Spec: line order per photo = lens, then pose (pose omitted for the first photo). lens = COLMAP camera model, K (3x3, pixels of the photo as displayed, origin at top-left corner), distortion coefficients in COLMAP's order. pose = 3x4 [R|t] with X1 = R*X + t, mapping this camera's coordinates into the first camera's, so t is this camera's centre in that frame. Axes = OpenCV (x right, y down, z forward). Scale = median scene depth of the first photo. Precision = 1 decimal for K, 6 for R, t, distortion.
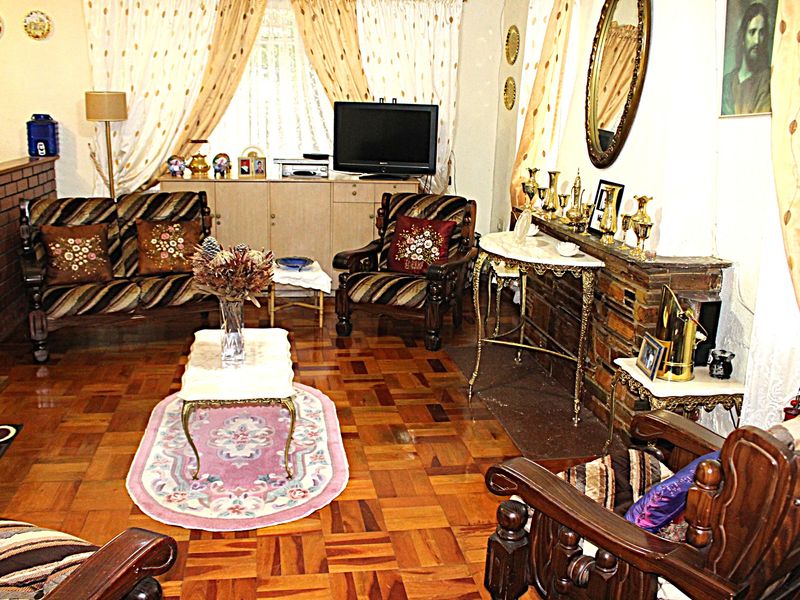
lens RADIAL K [[733.9, 0, 400.0], [0, 733.9, 300.0], [0, 0, 1]] dist [-0.151083, 0.113172]
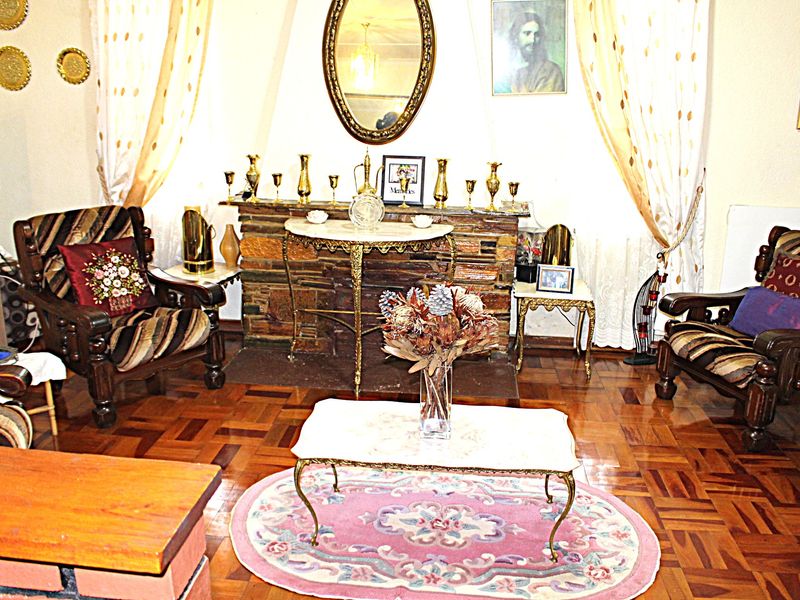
lens RADIAL K [[733.9, 0, 400.0], [0, 733.9, 300.0], [0, 0, 1]] dist [-0.151083, 0.113172]
pose [[0.283923, -0.287926, 0.914596, -0.618736], [0.232637, 0.946035, 0.225604, -0.162069], [-0.930198, 0.148715, 0.335584, 0.518141]]
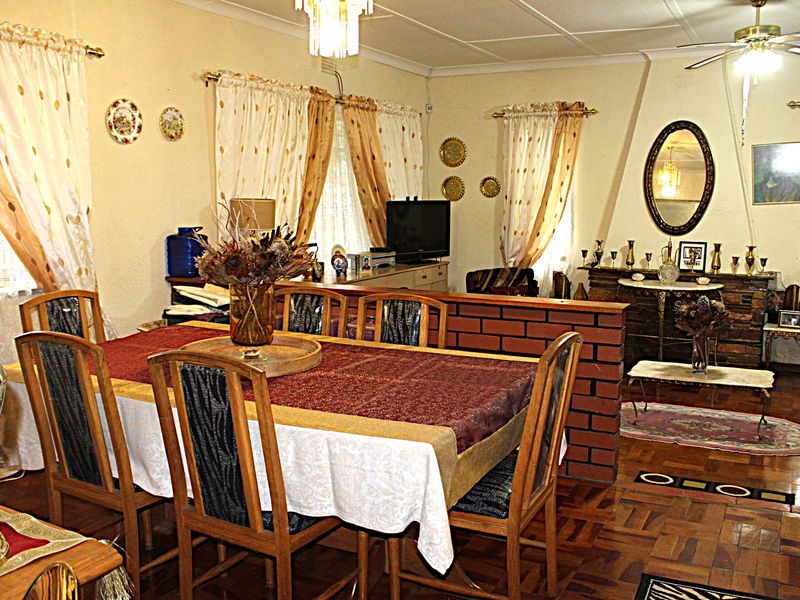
lens RADIAL K [[733.9, 0, 400.0], [0, 733.9, 300.0], [0, 0, 1]] dist [-0.151083, 0.113172]
pose [[0.635362, -0.147506, 0.757995, -1.202575], [0.221239, 0.975210, 0.004331, -0.149292], [-0.739844, 0.164946, 0.652245, 0.313083]]
